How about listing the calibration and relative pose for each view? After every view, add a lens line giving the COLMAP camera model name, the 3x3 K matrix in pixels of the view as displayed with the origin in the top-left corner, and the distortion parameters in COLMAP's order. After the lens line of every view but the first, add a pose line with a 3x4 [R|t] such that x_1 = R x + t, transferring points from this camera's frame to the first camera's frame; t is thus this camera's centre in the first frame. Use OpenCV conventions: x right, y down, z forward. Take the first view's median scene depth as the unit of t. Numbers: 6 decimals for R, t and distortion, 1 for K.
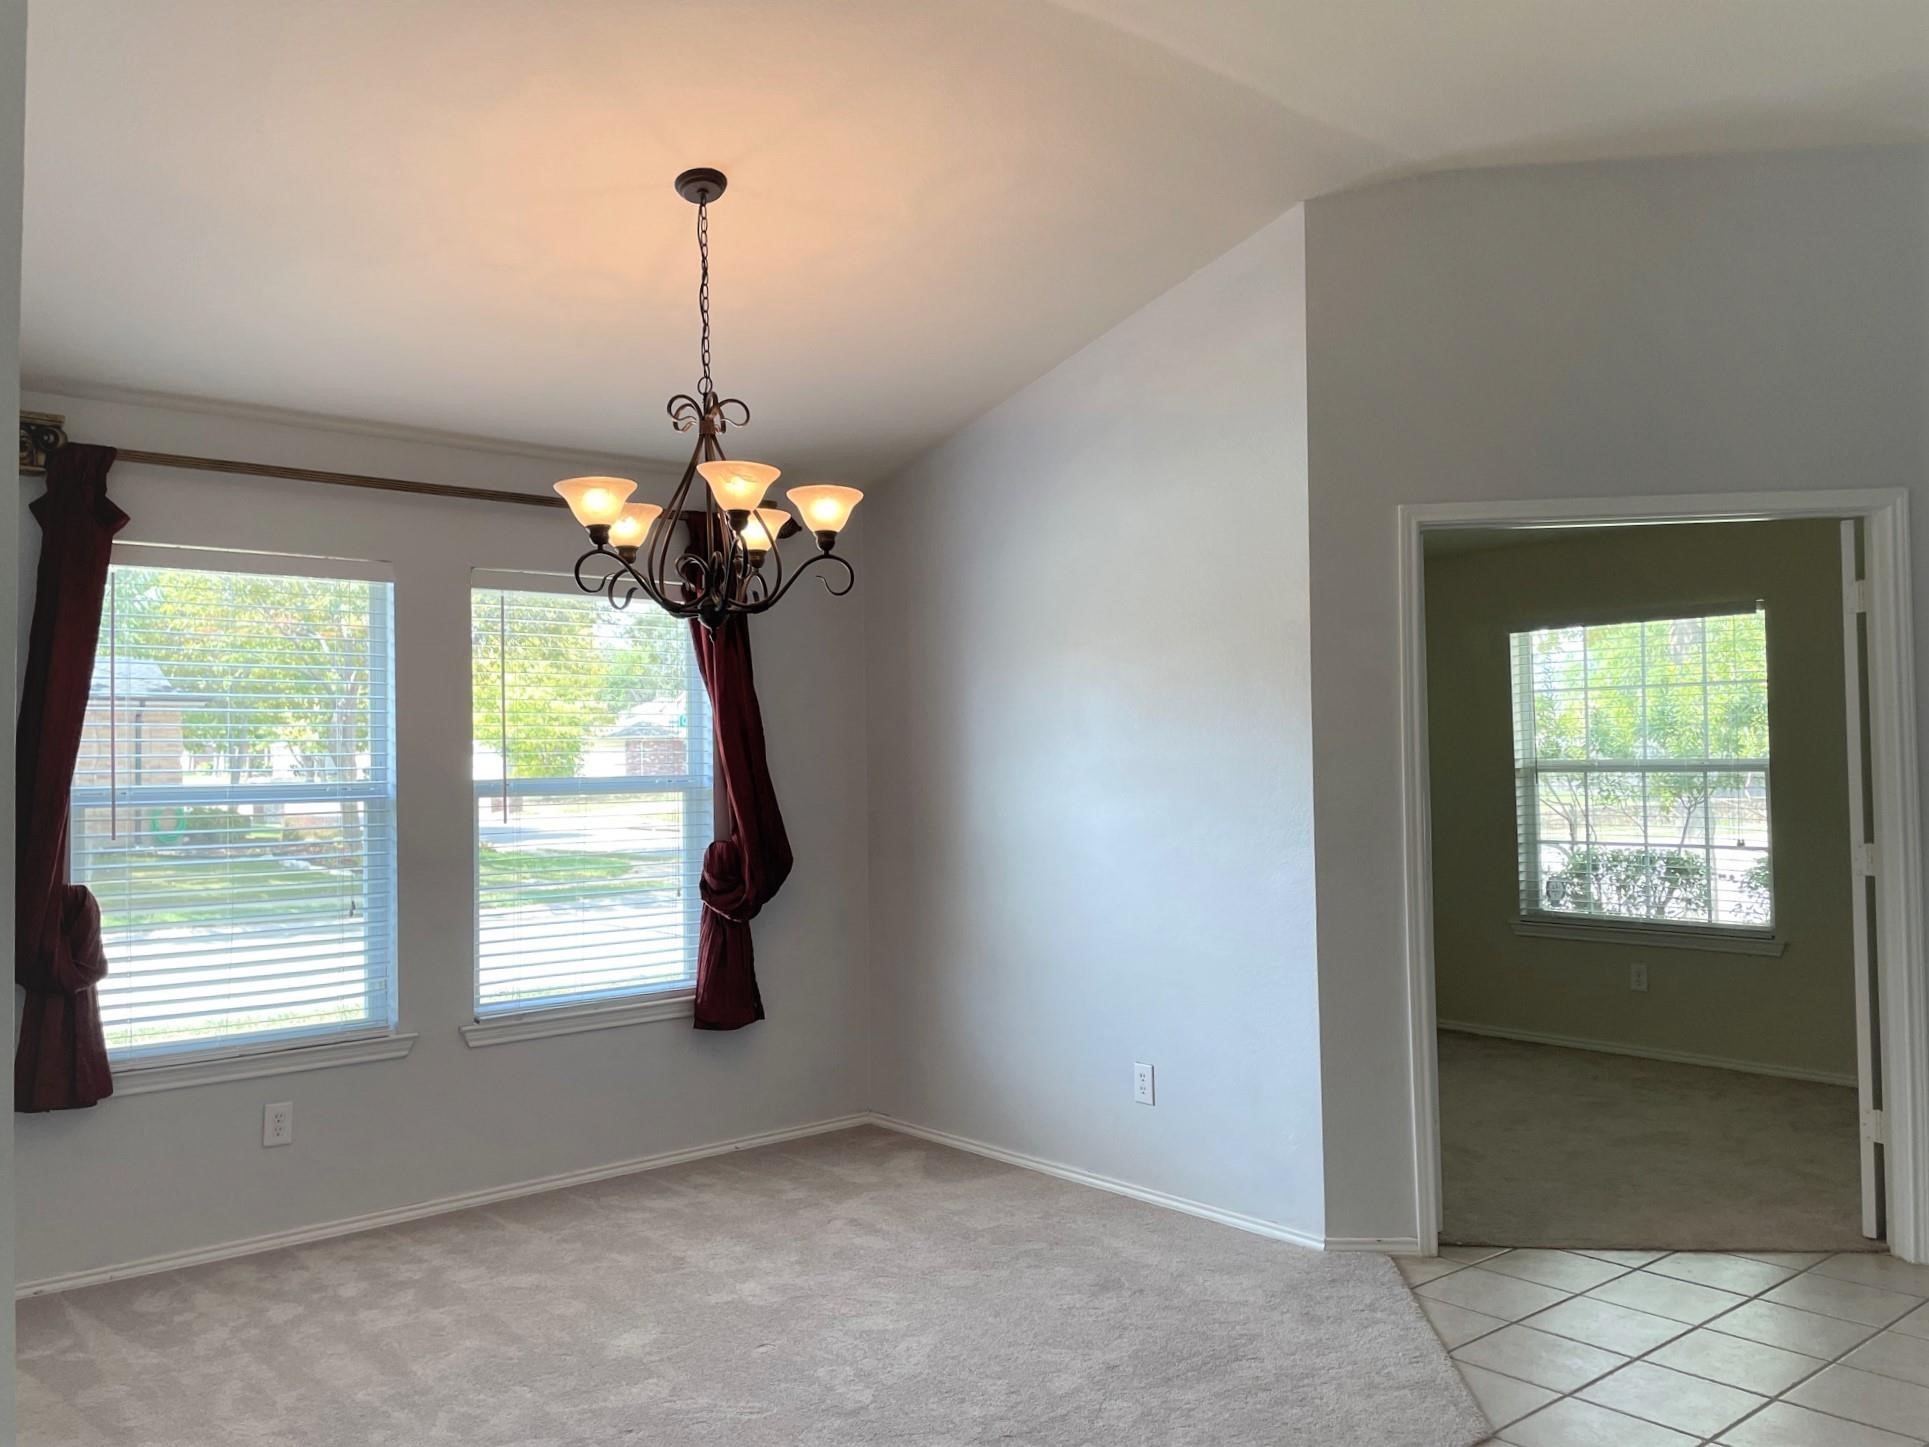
lens RADIAL K [[1487.7, 0, 966.7], [0, 1487.7, 721.7], [0, 0, 1]] dist [0.012892, -0.007889]
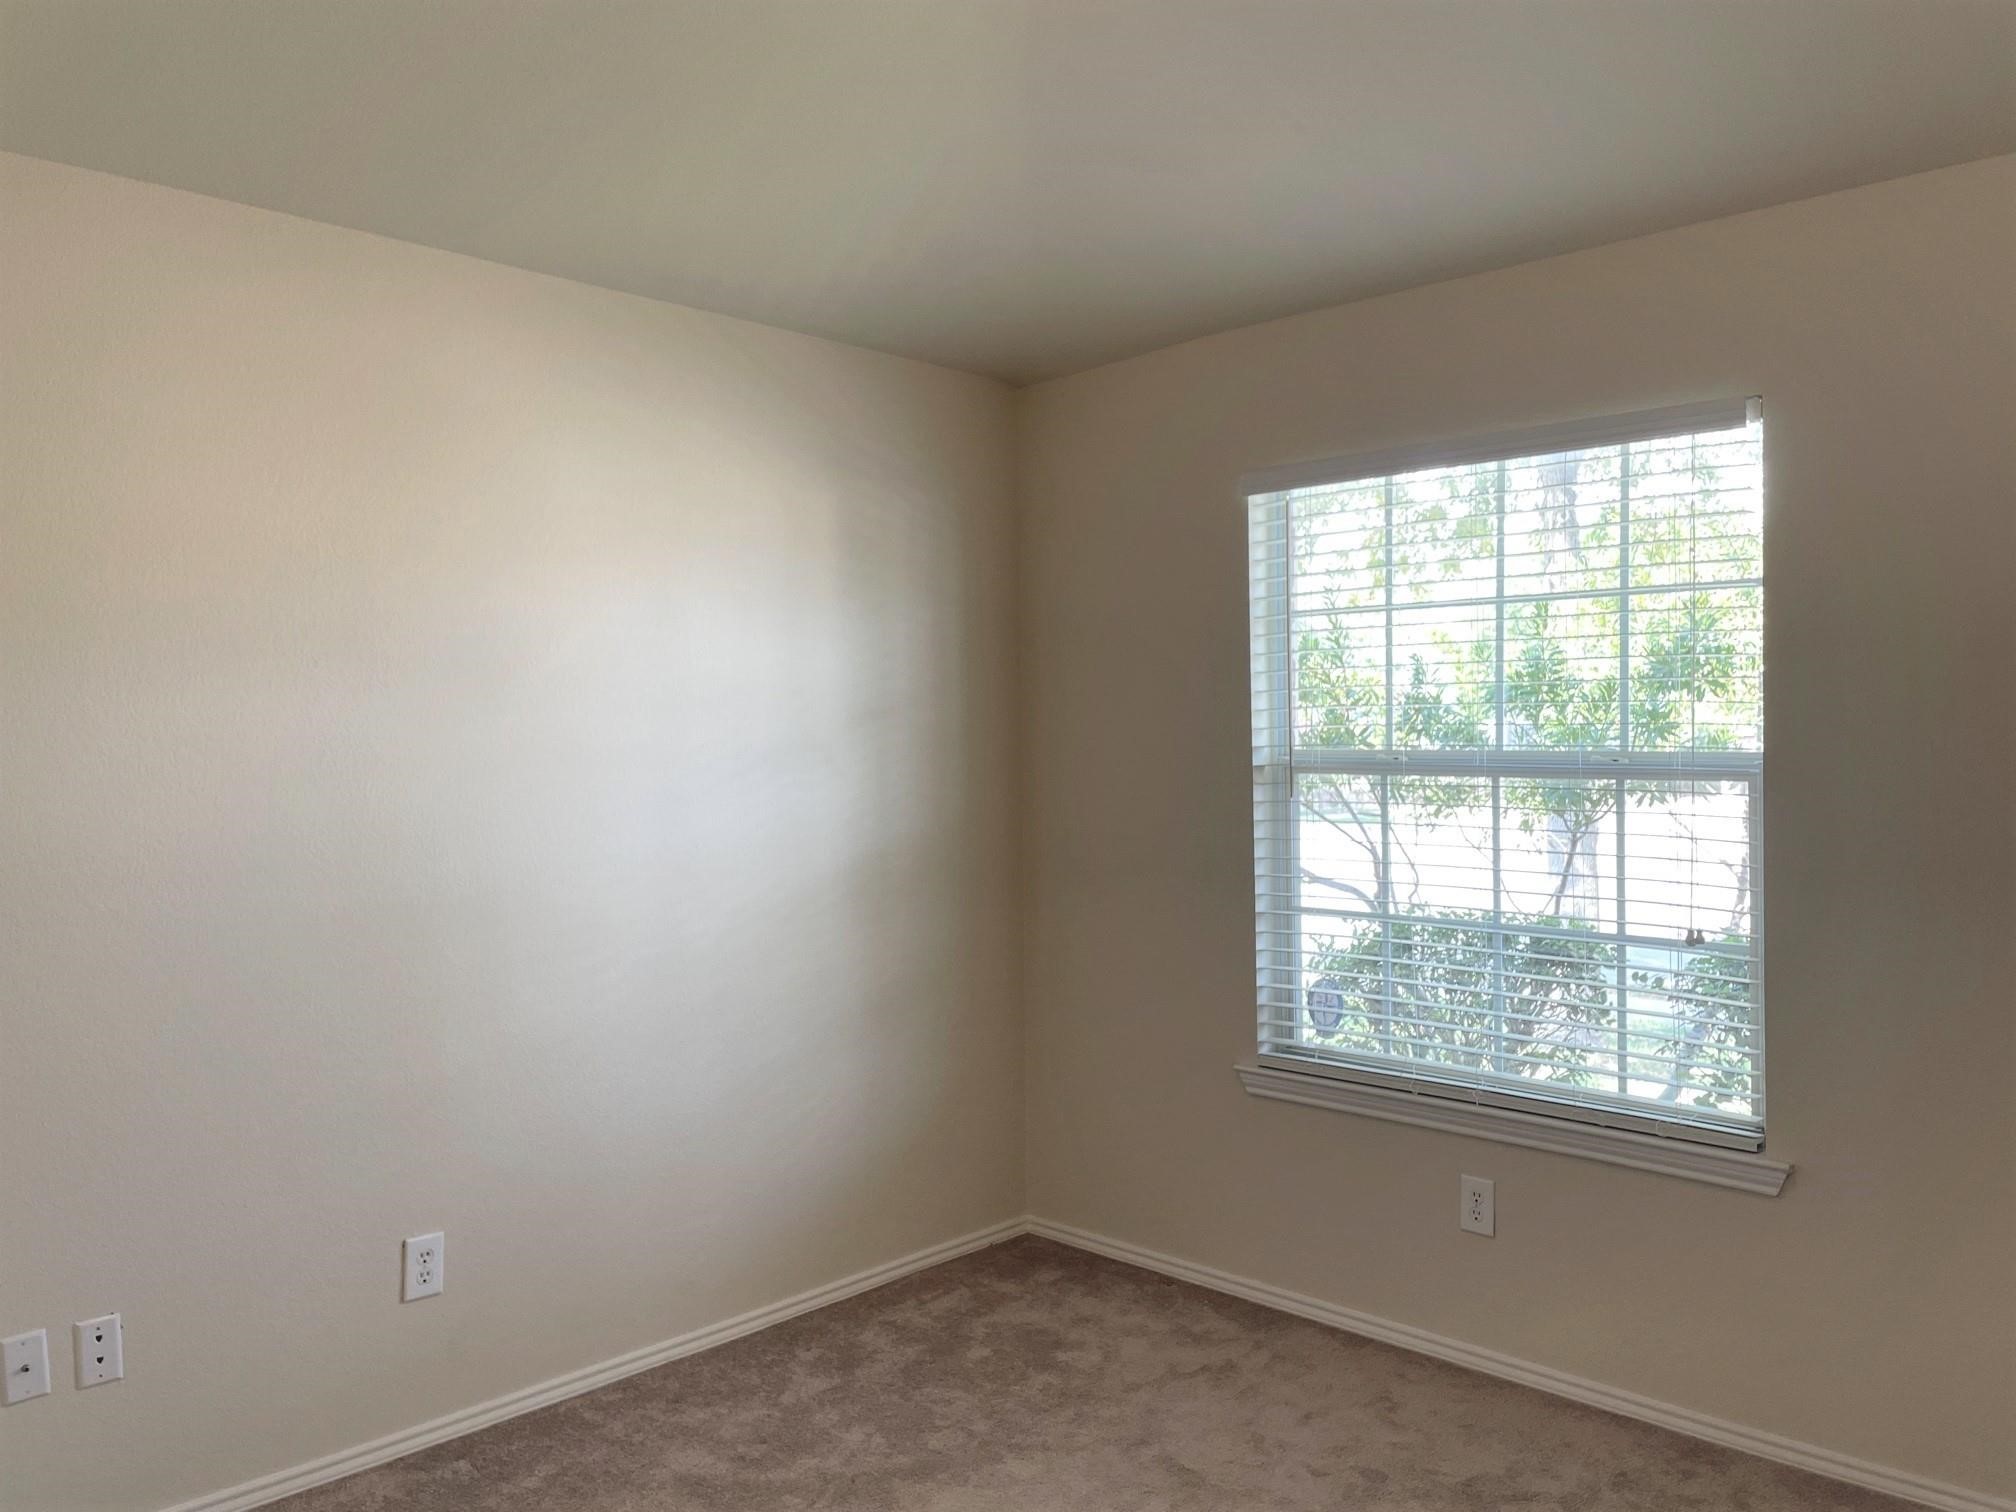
lens RADIAL K [[1554.8, 0, 1005.6], [0, 1554.8, 753.5], [0, 0, 1]] dist [0.012892, -0.007889]
pose [[0.993239, 0.010044, 0.115652, 0.223904], [-0.014048, 0.999328, 0.033853, 0.010675], [-0.115234, -0.035248, 0.992713, 0.488057]]
